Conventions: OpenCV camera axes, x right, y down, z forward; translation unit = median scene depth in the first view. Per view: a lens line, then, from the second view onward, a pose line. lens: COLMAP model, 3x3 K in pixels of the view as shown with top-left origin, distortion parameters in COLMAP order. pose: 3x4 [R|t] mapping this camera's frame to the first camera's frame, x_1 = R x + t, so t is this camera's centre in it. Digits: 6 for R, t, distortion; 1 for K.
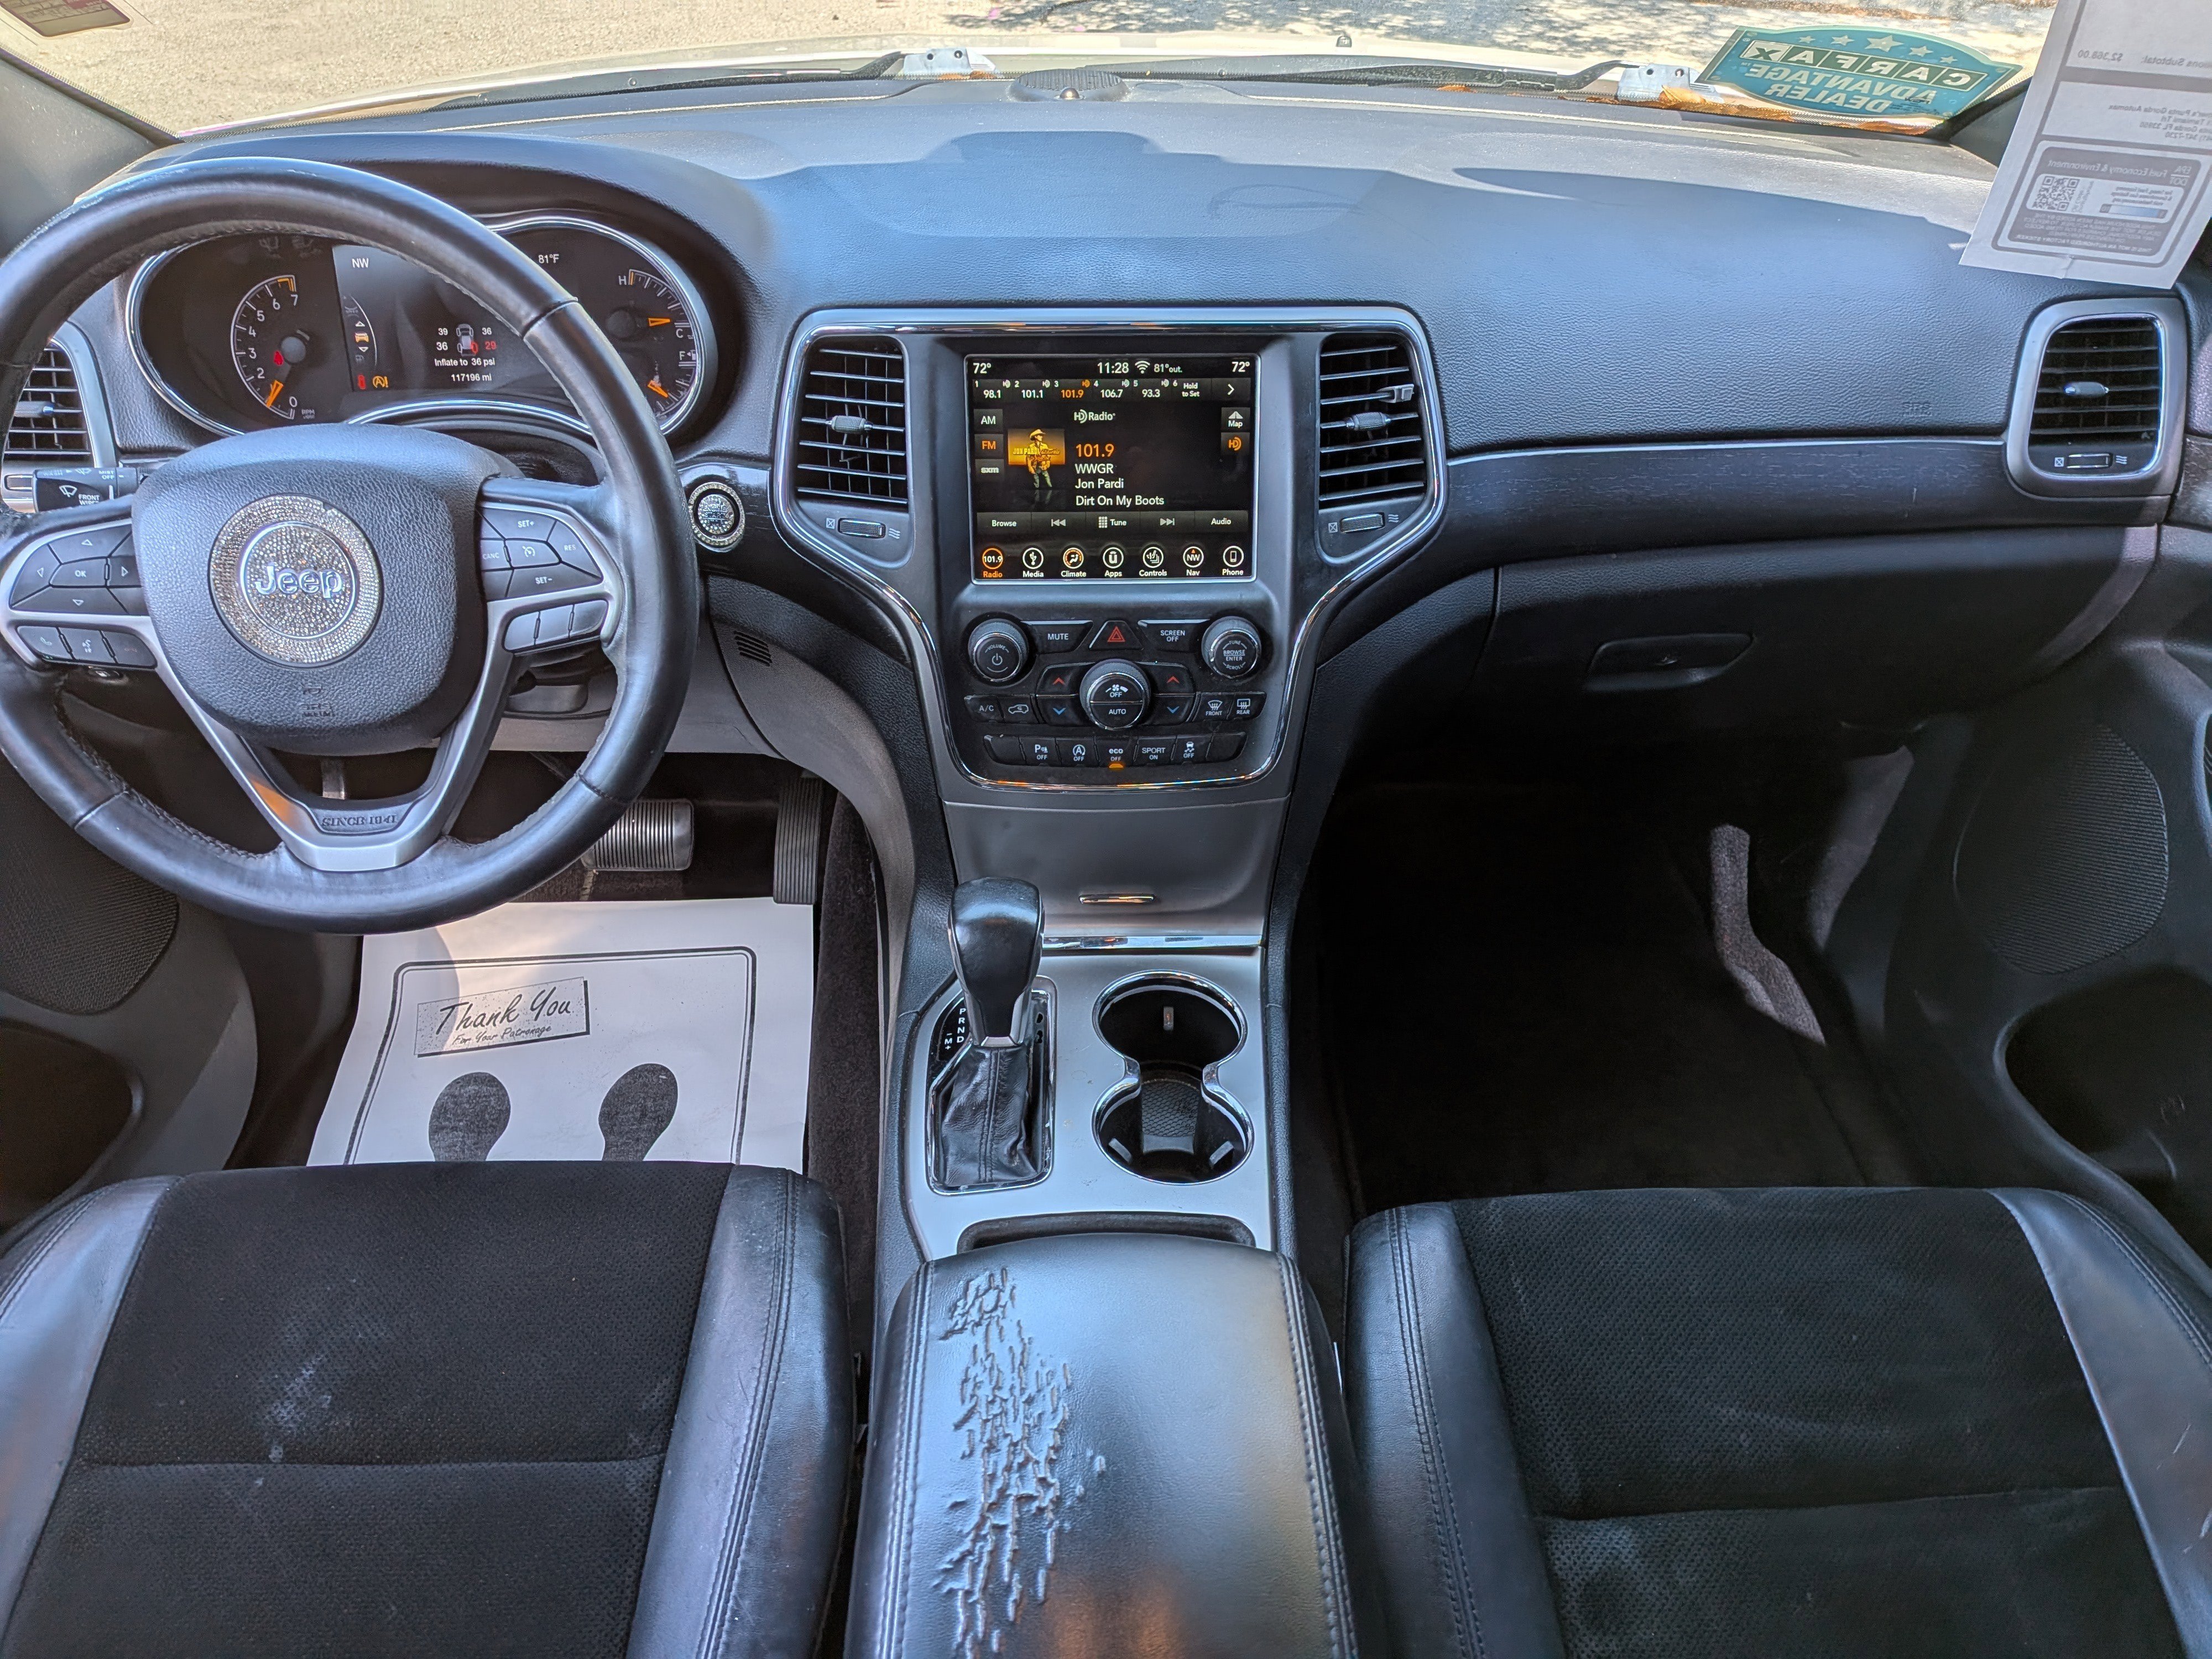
lens RADIAL K [[1618.0, 0, 1059.3], [0, 1618.0, 893.7], [0, 0, 1]] dist [0.122340, -0.250246]
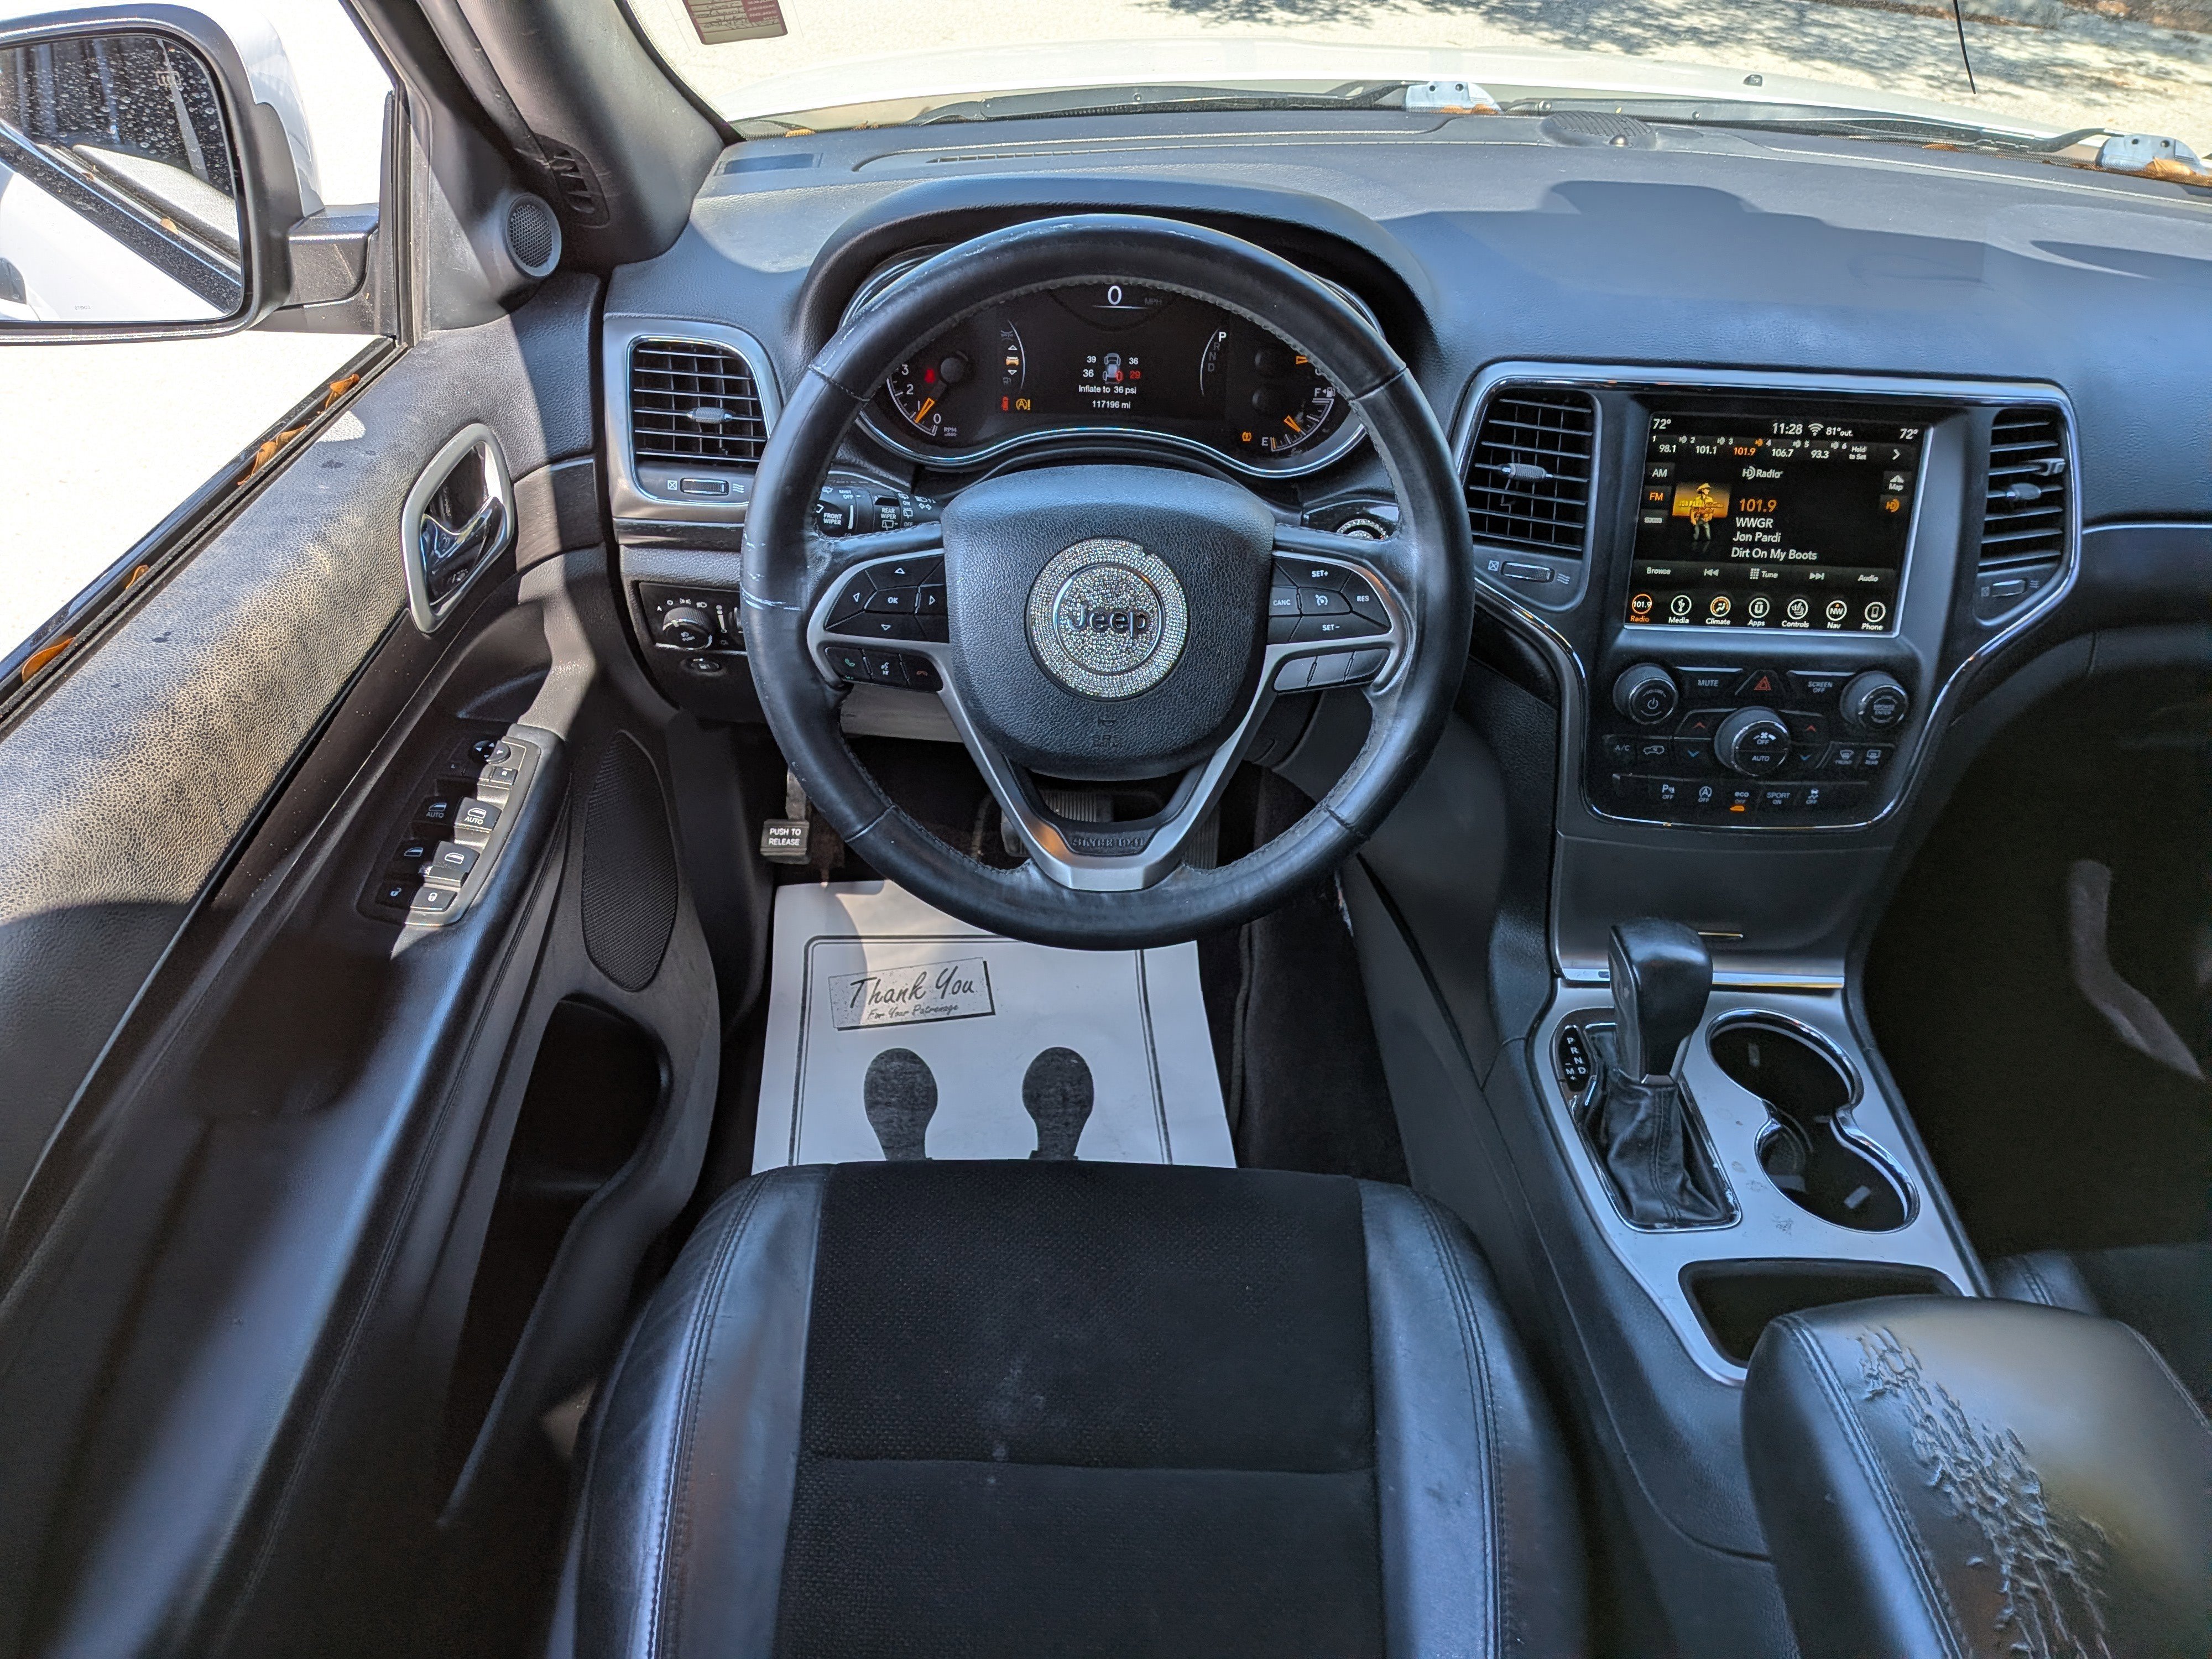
lens RADIAL K [[1619.1, 0, 1106.0], [0, 1619.1, 829.5], [0, 0, 1]] dist [0.069589, -0.115570]
pose [[0.998844, 0.048041, -0.001886, -0.373256], [-0.048061, 0.998769, -0.012273, -0.035196], [0.001294, 0.012349, 0.999923, -0.028107]]
